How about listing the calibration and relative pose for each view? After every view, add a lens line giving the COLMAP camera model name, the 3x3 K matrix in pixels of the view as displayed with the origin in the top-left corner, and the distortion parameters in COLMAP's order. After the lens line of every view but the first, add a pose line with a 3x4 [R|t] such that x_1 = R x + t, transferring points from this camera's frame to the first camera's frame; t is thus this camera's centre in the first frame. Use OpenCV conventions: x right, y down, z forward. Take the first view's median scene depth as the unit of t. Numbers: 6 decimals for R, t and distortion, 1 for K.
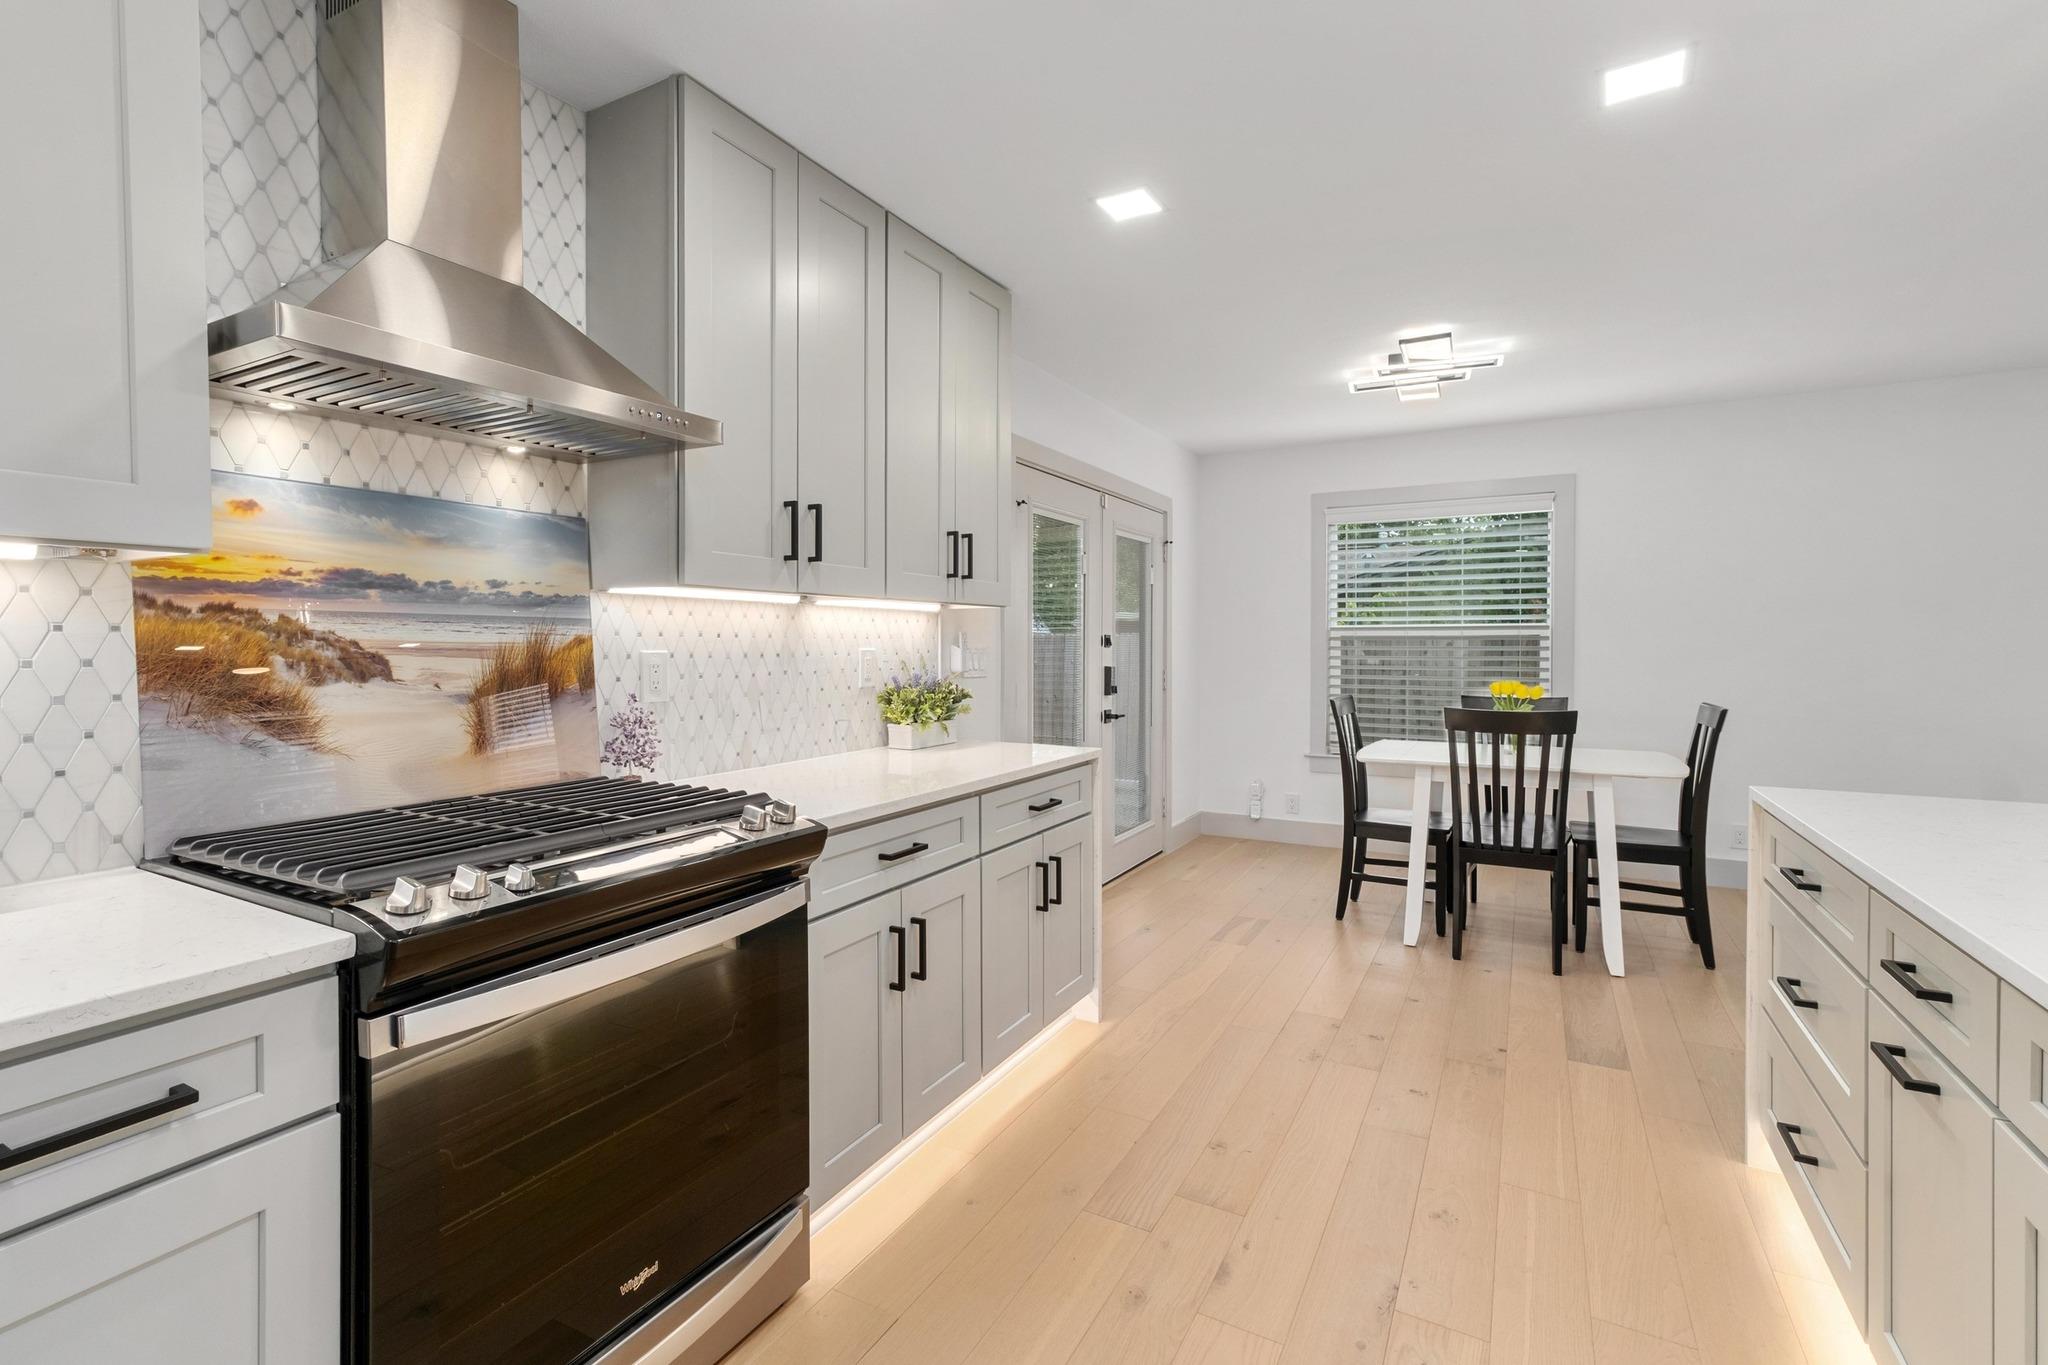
lens RADIAL K [[930.9, 0, 1005.9], [0, 930.9, 659.4], [0, 0, 1]] dist [0.014831, 0.001917]
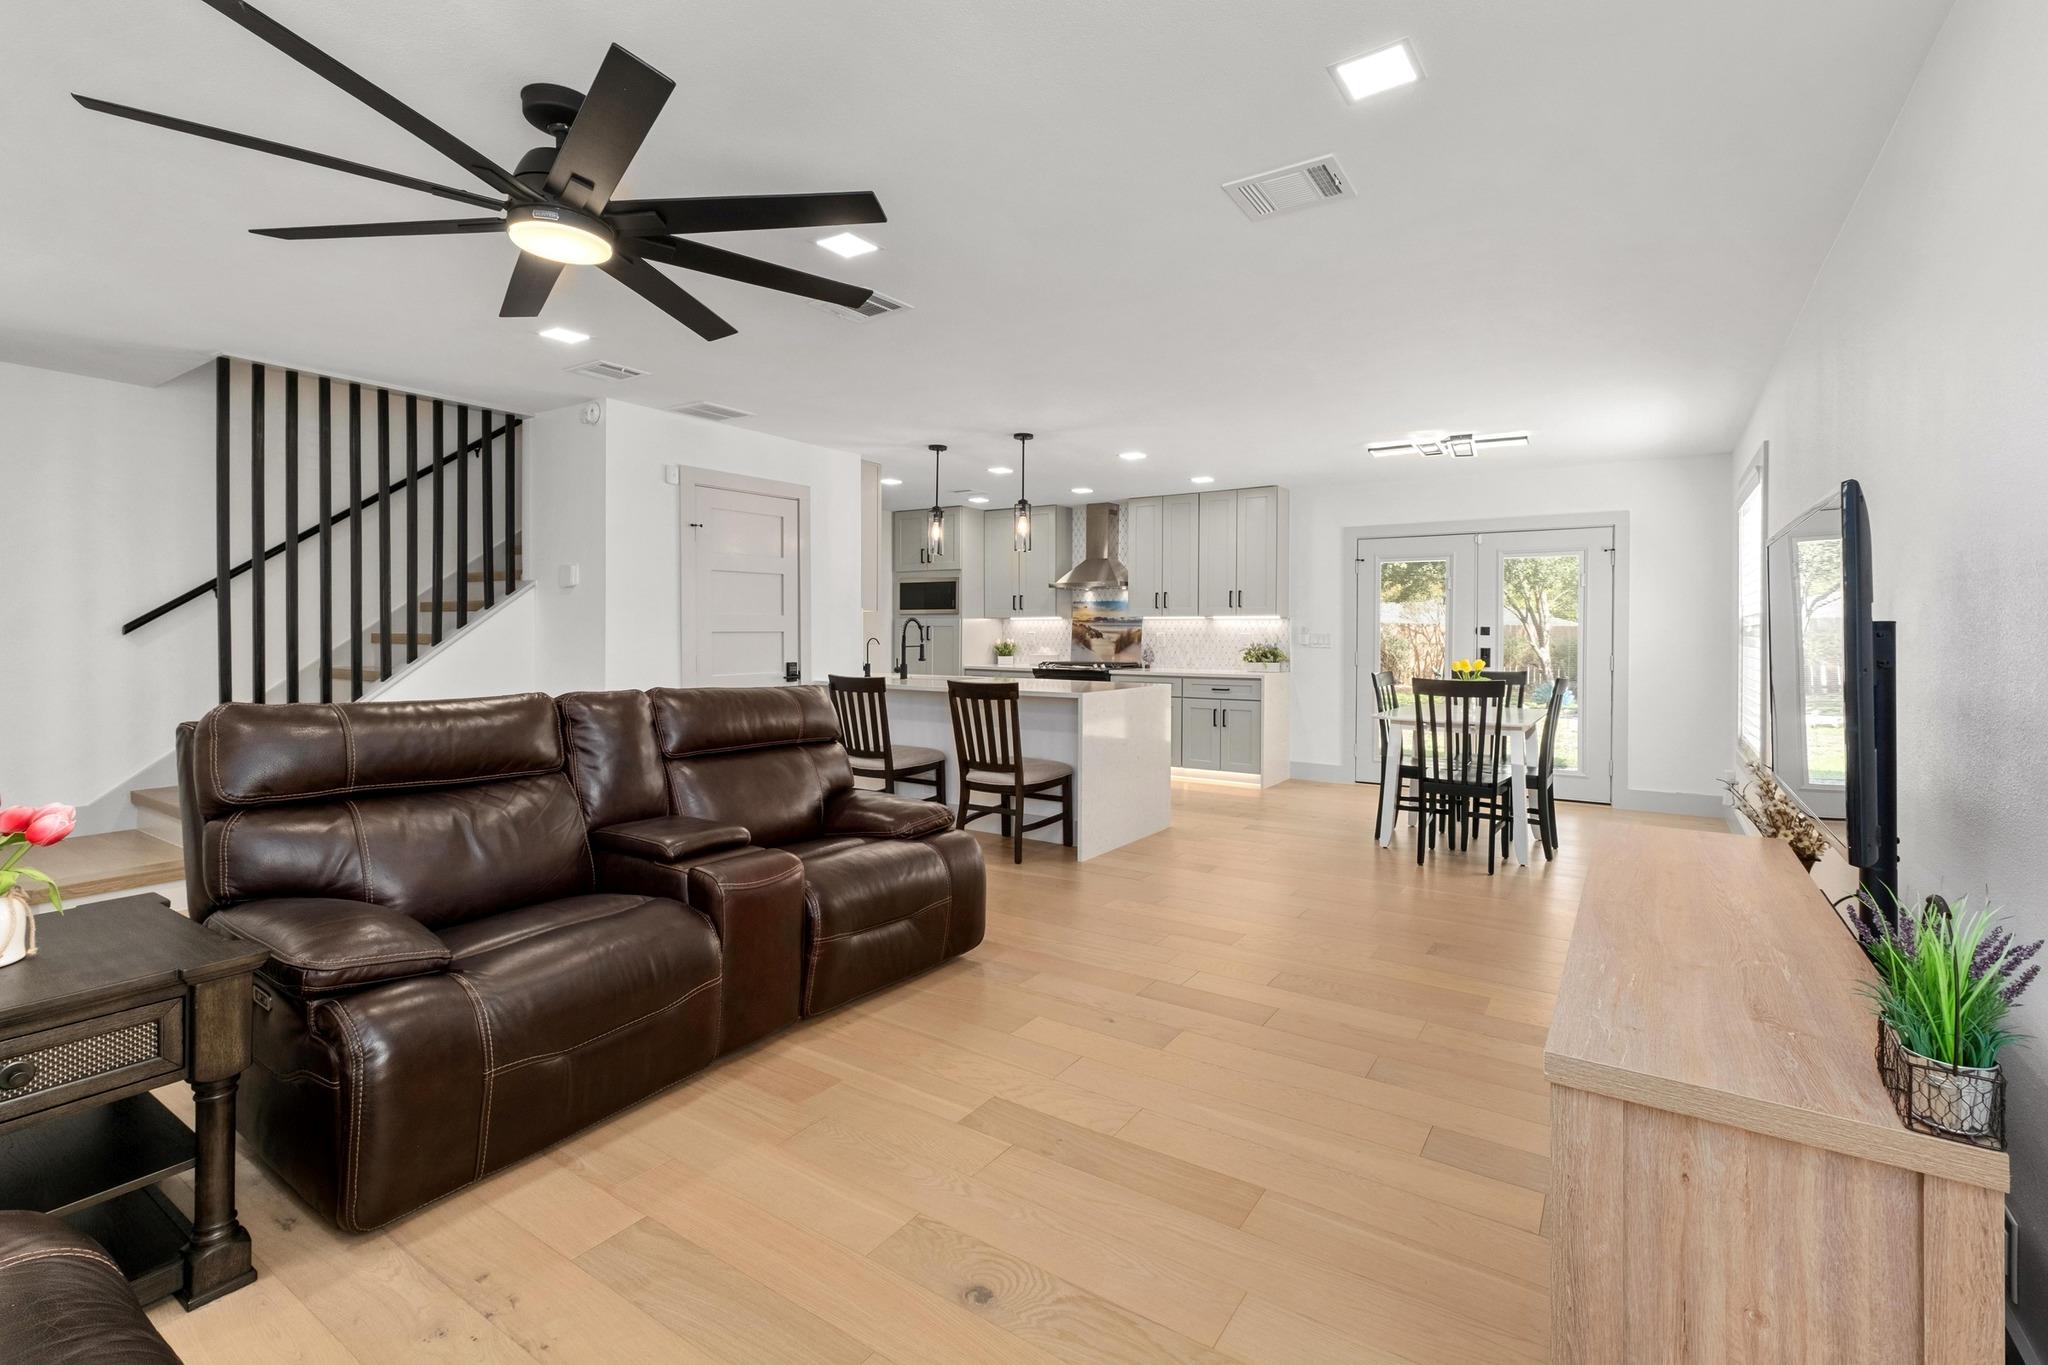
lens RADIAL K [[930.9, 0, 1039.9], [0, 930.9, 634.3], [0, 0, 1]] dist [0.014831, 0.001917]
pose [[-0.062635, -0.000604, -0.998036, 2.234571], [-0.022499, 0.999747, 0.000807, 0.002022], [0.997783, 0.022505, -0.062633, 0.492009]]
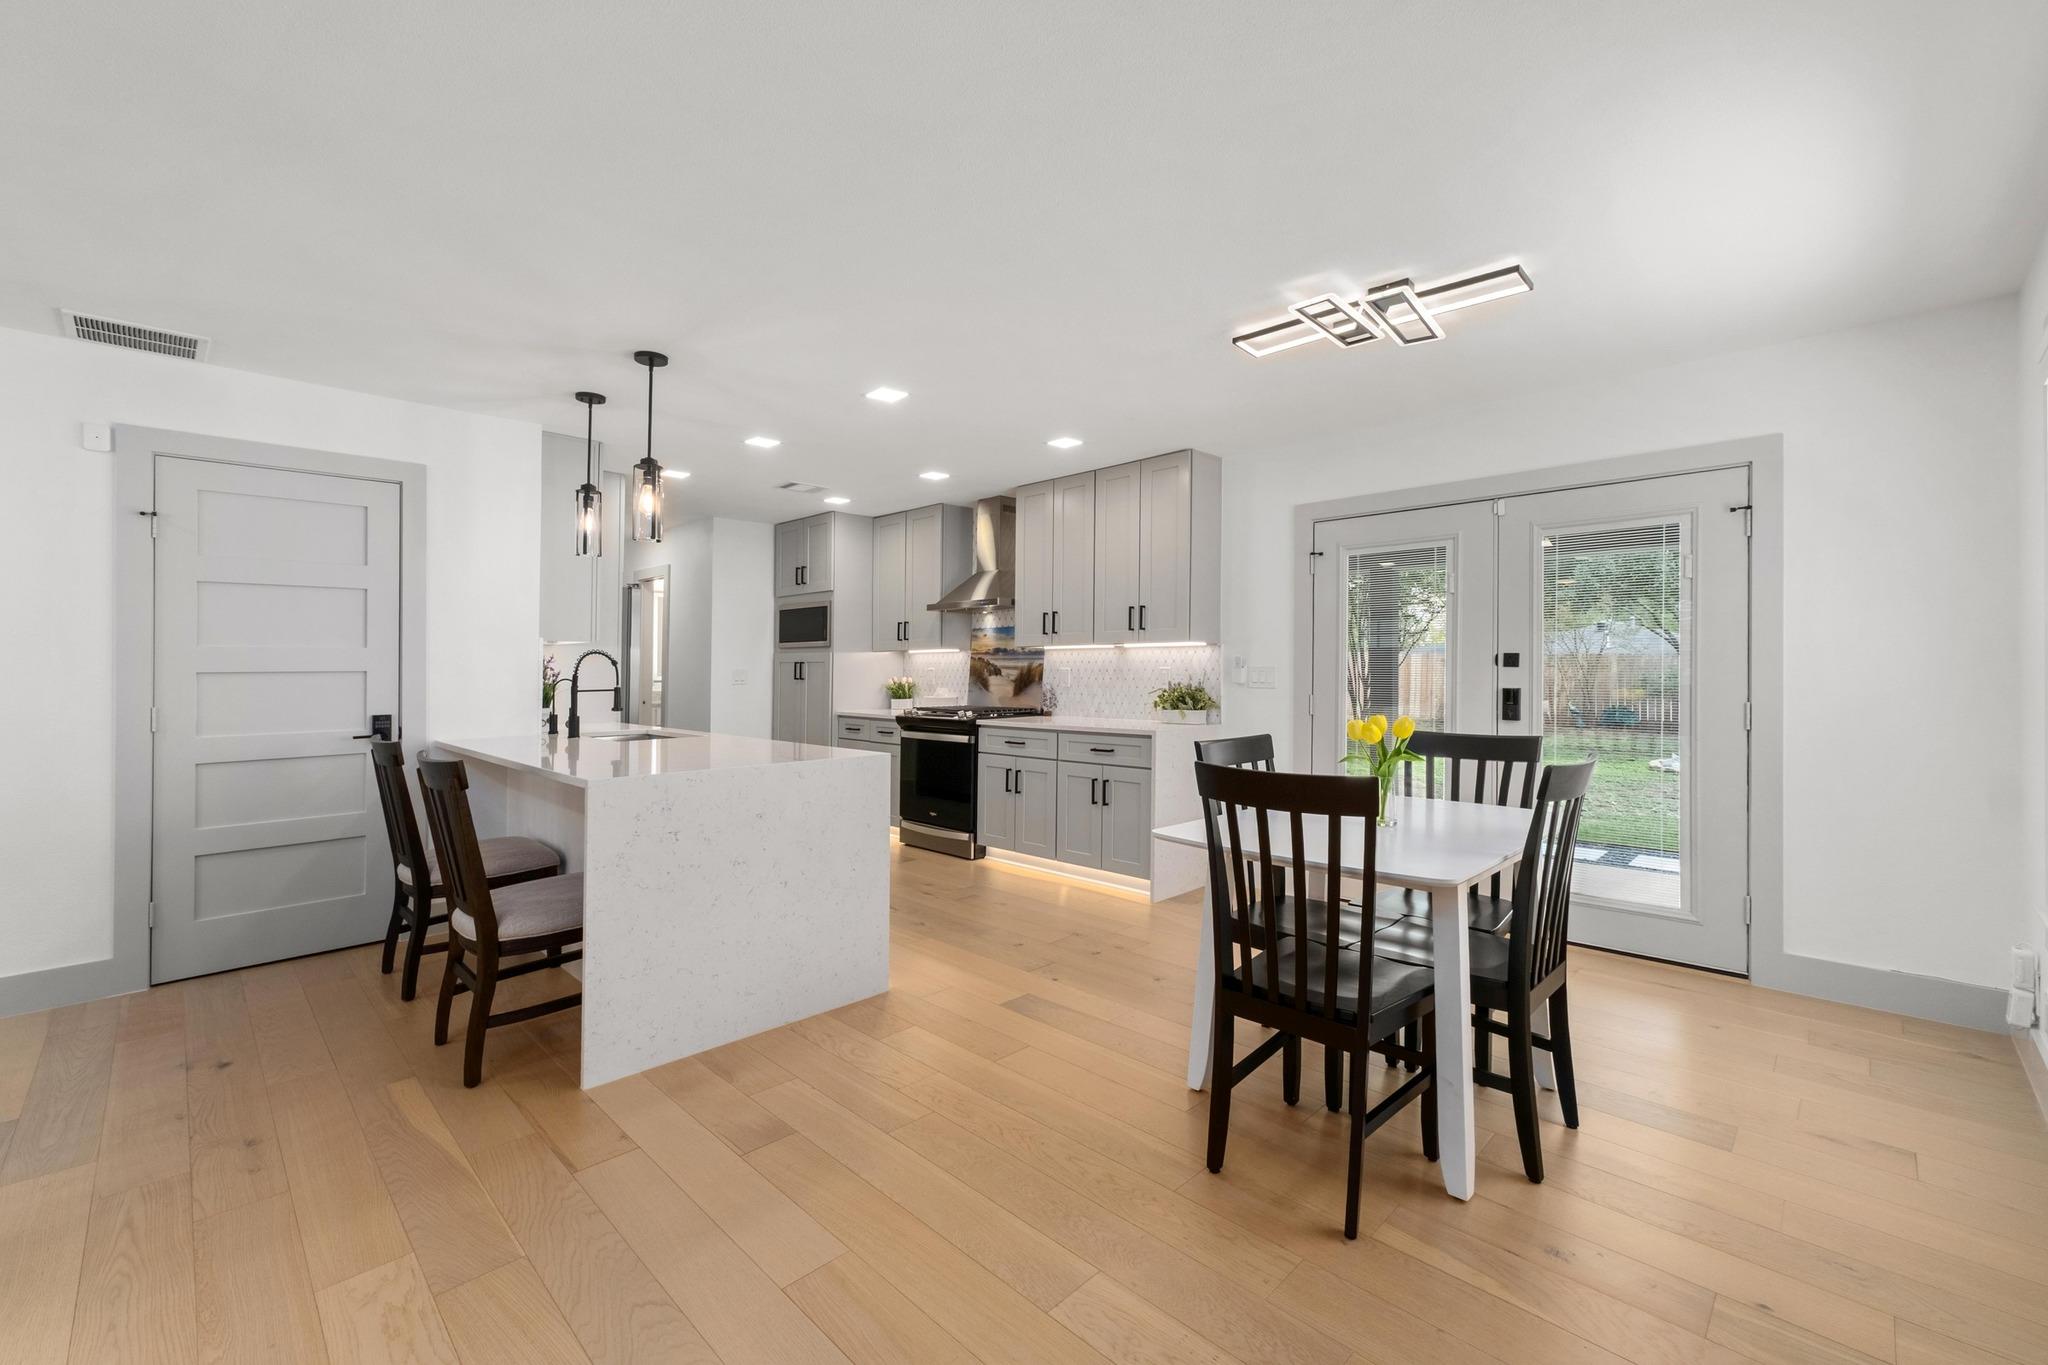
lens RADIAL K [[856.7, 0, 1013.6], [0, 856.7, 664.9], [0, 0, 1]] dist [-0.003008, 0.000303]
pose [[-0.270648, -0.005885, -0.962660, 1.382652], [-0.013858, 0.999902, -0.002216, -0.007872], [0.962579, 0.012741, -0.270703, 1.011806]]
